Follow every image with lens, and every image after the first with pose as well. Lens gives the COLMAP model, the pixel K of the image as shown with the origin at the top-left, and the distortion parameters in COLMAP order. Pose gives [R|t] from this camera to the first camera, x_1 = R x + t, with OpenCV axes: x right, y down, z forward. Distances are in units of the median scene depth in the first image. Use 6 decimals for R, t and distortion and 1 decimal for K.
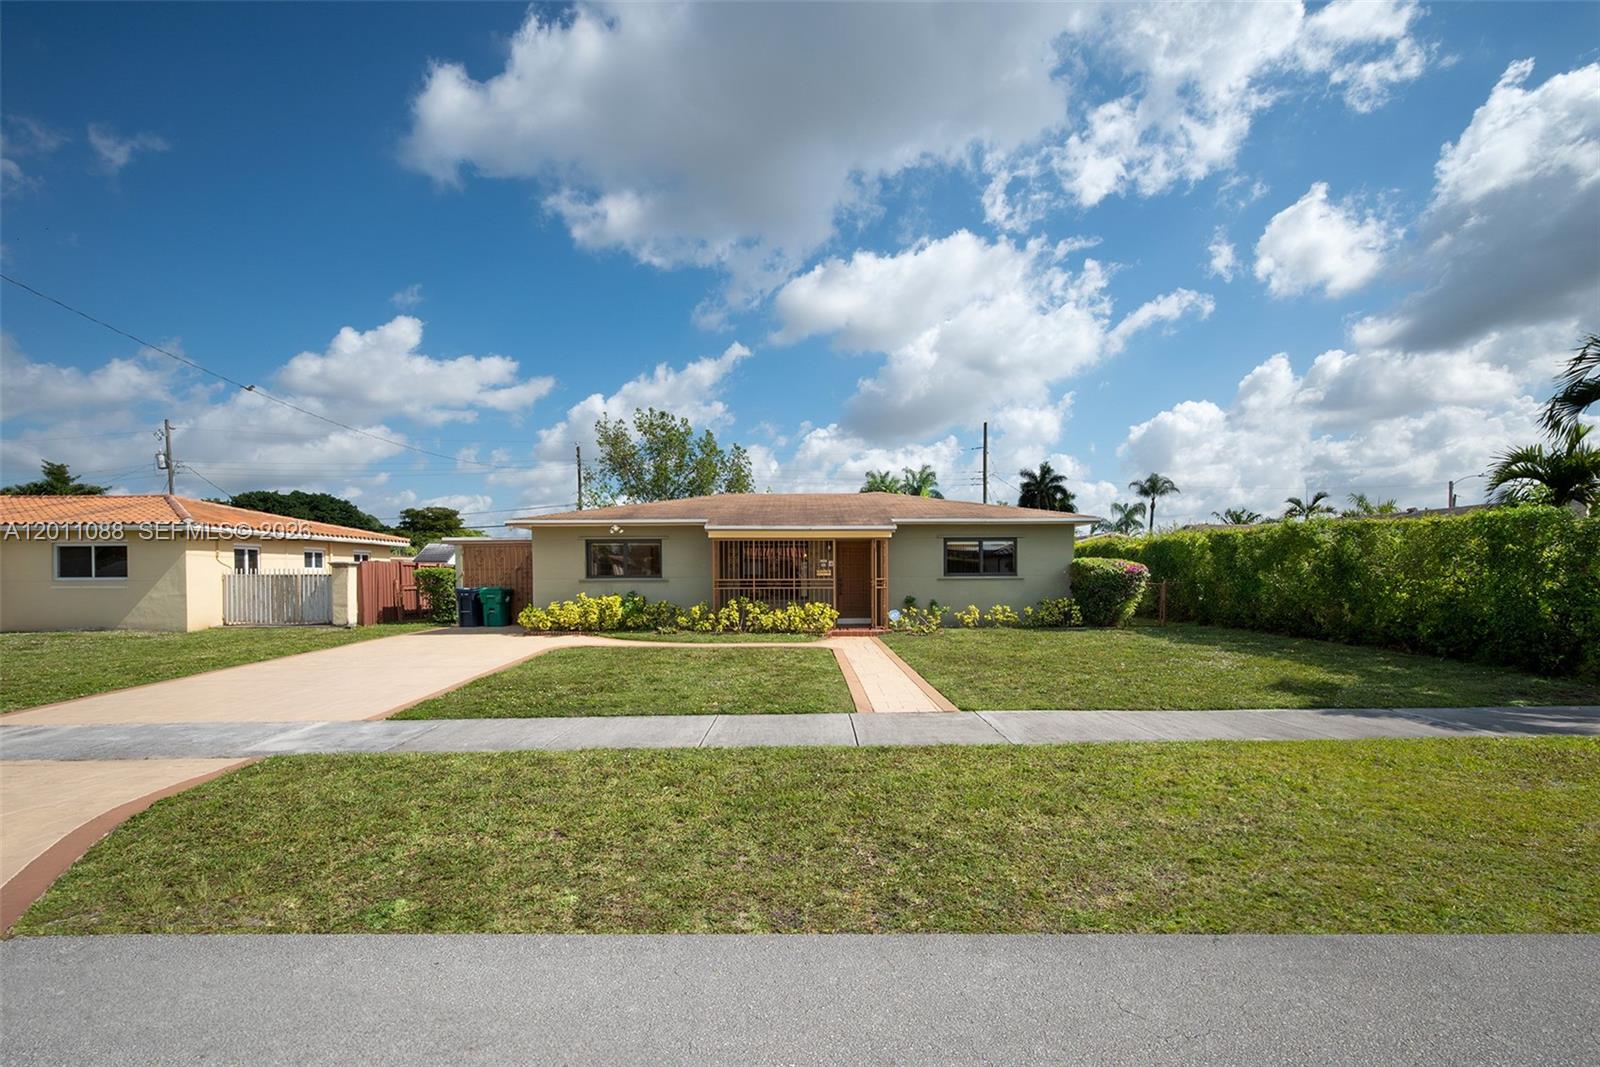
lens RADIAL K [[706.7, 0, 829.3], [0, 706.7, 567.2], [0, 0, 1]] dist [0.000582, 0.000024]
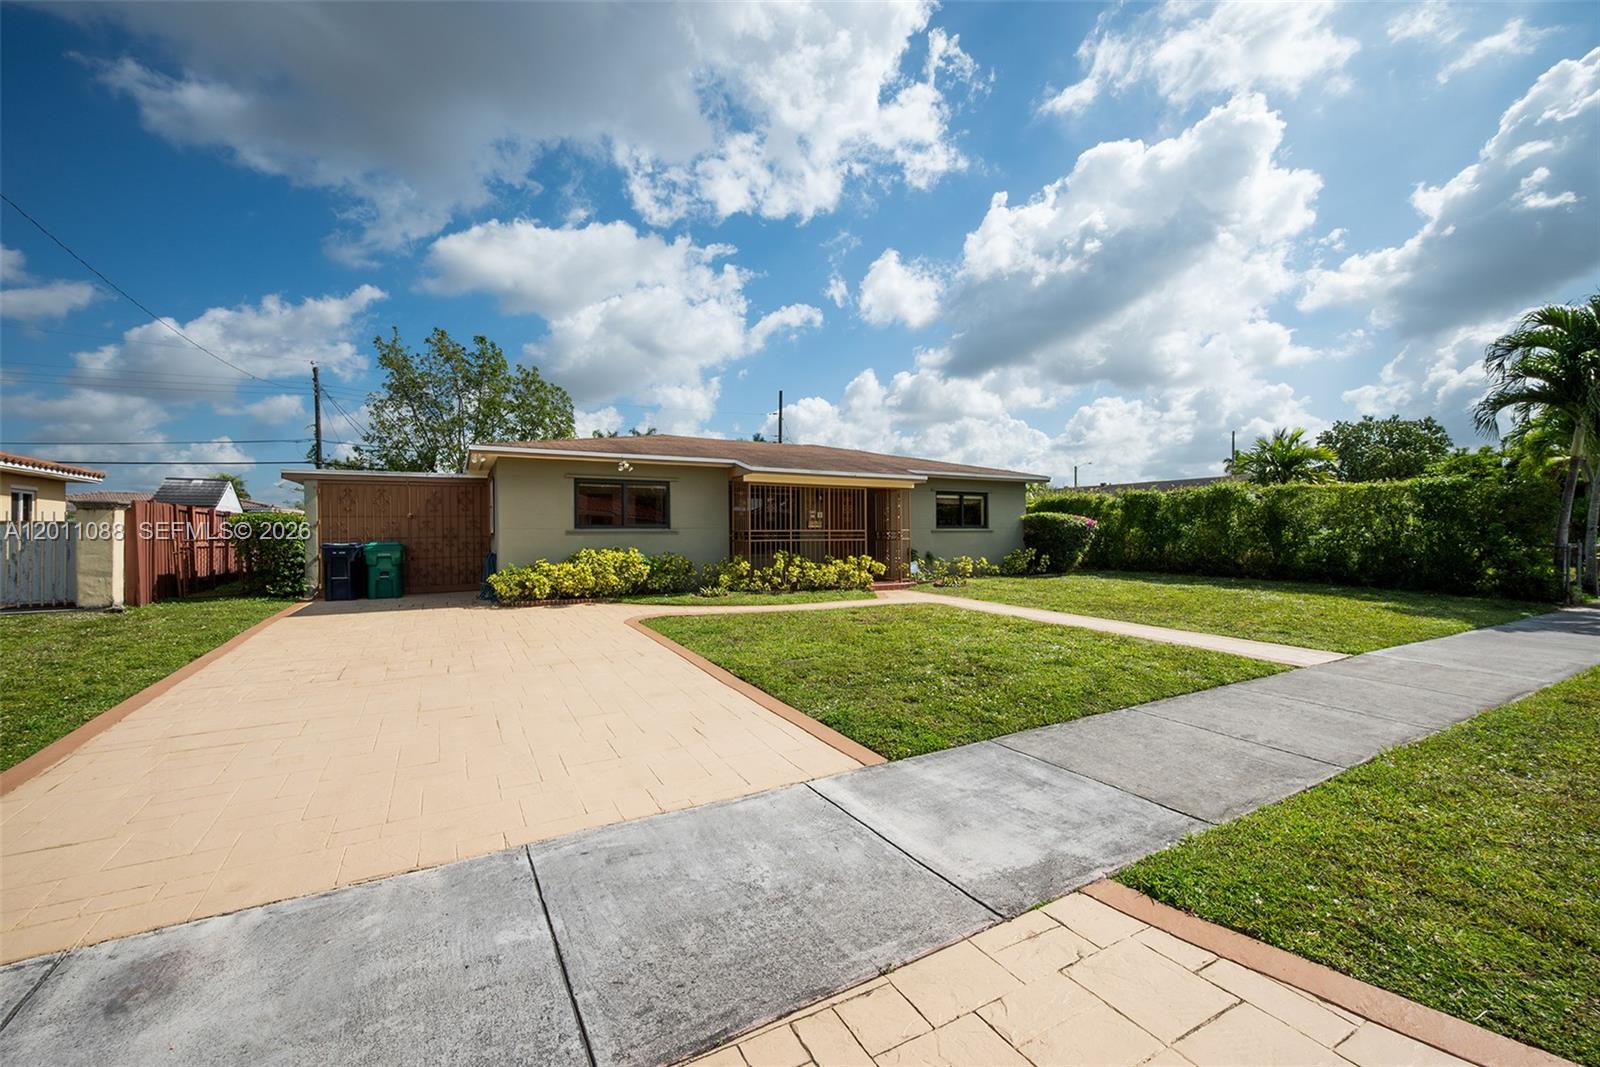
lens RADIAL K [[635.9, 0, 752.7], [0, 635.9, 539.3], [0, 0, 1]] dist [0.016022, -0.000003]
pose [[0.898093, -0.002864, 0.439797, -0.434186], [-0.002373, 0.999933, 0.011356, 0.017372], [-0.439800, -0.011242, 0.898025, 0.265431]]
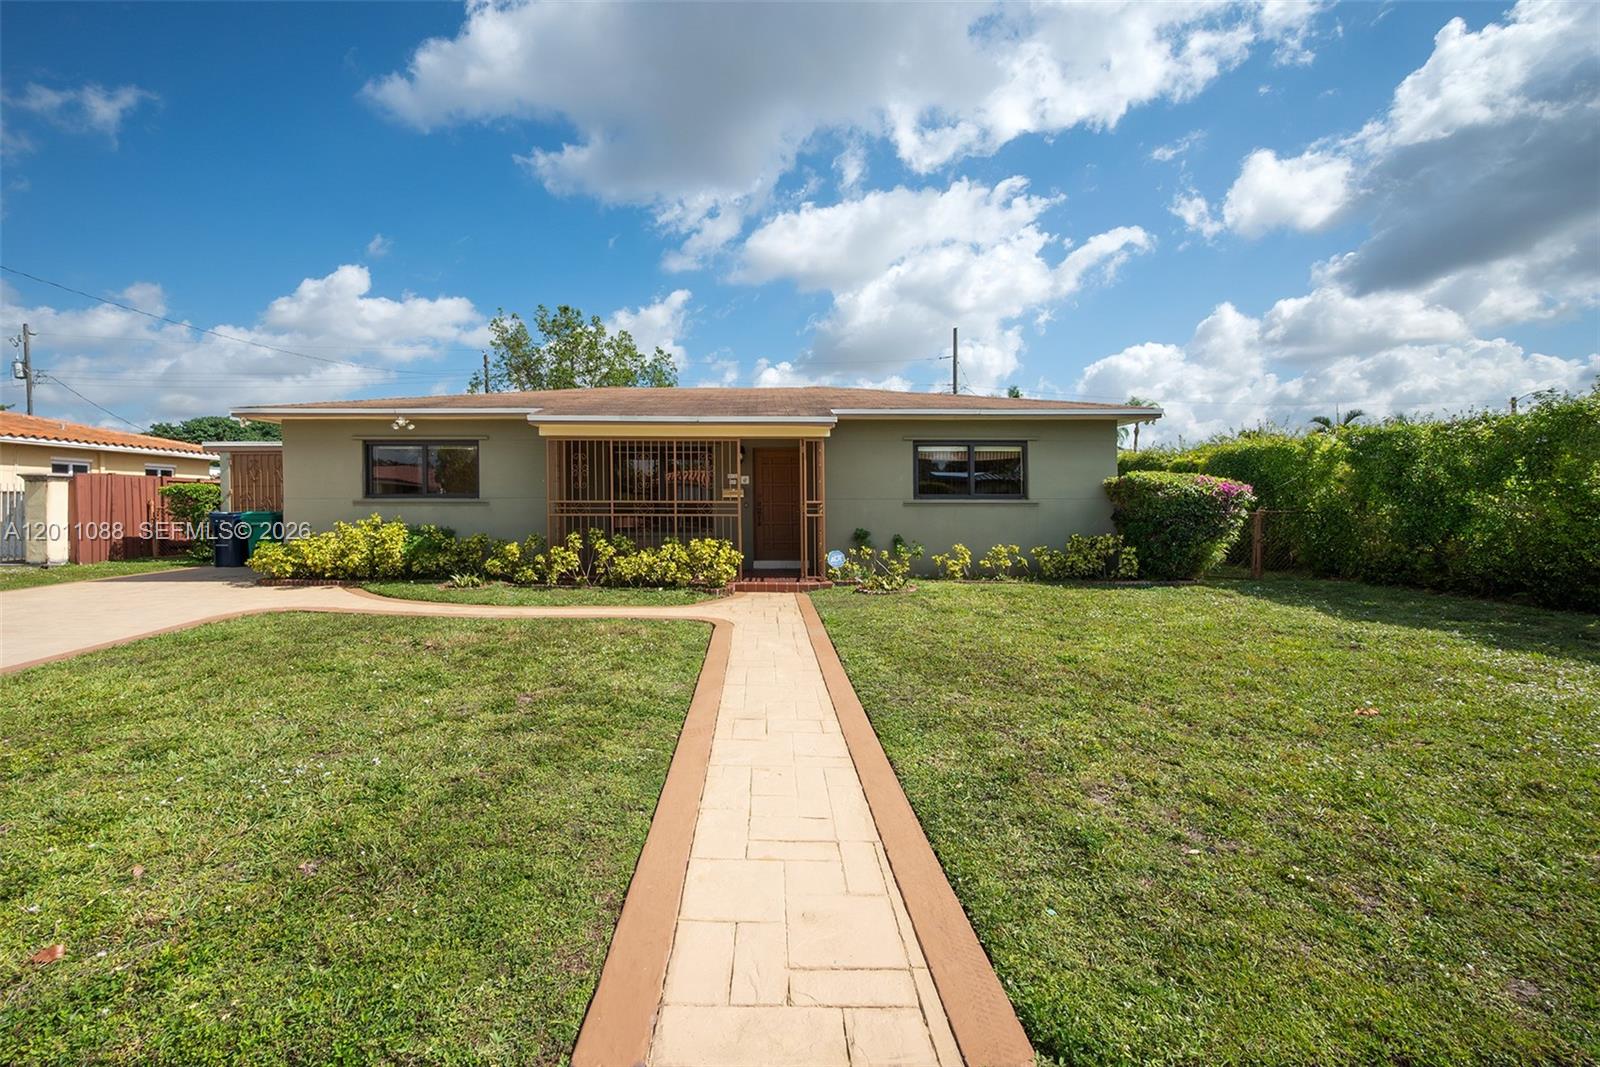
lens RADIAL K [[644.2, 0, 778.6], [0, 644.2, 514.4], [0, 0, 1]] dist [-0.001731, -0.000131]
pose [[0.999696, 0.007723, -0.023428, 0.047378], [-0.007283, 0.999797, 0.018808, 0.015387], [0.023569, -0.018632, 0.999549, 0.370920]]
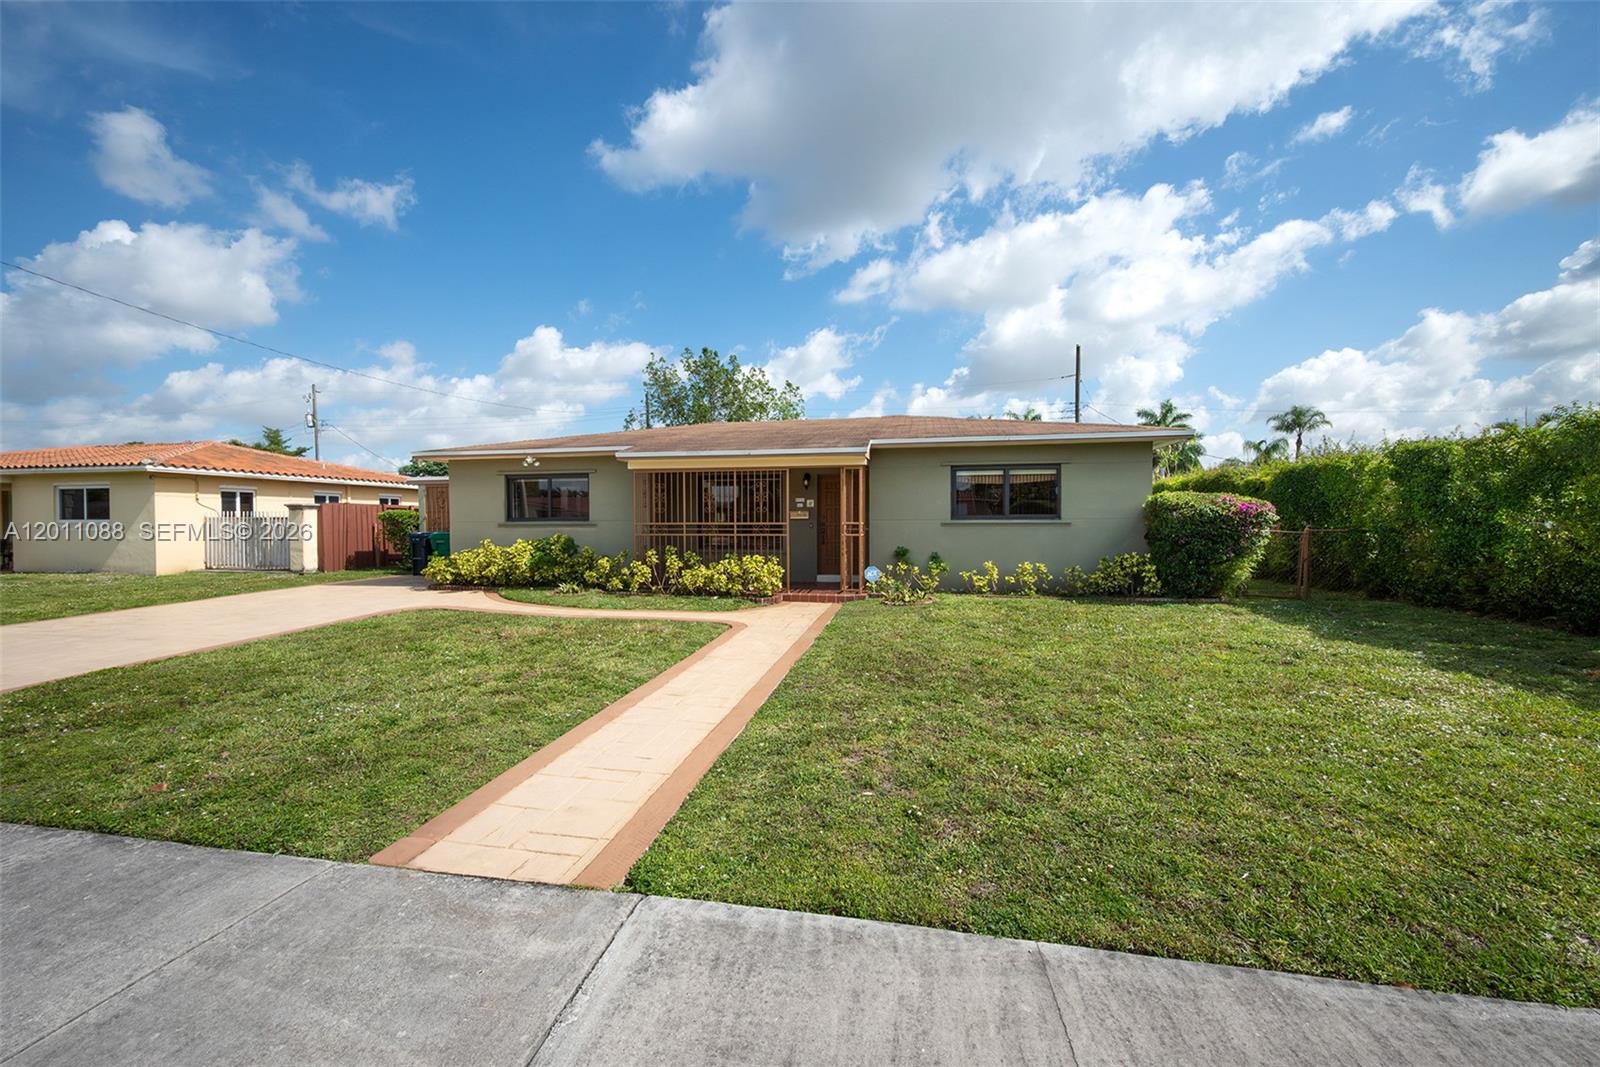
lens RADIAL K [[621.7, 0, 837.6], [0, 621.7, 539.5], [0, 0, 1]] dist [-0.000326, -0.000072]
pose [[0.978084, 0.008160, -0.208050, 0.163450], [-0.001266, 0.999446, 0.033252, 0.011177], [0.208206, -0.032260, 0.977553, 0.336149]]
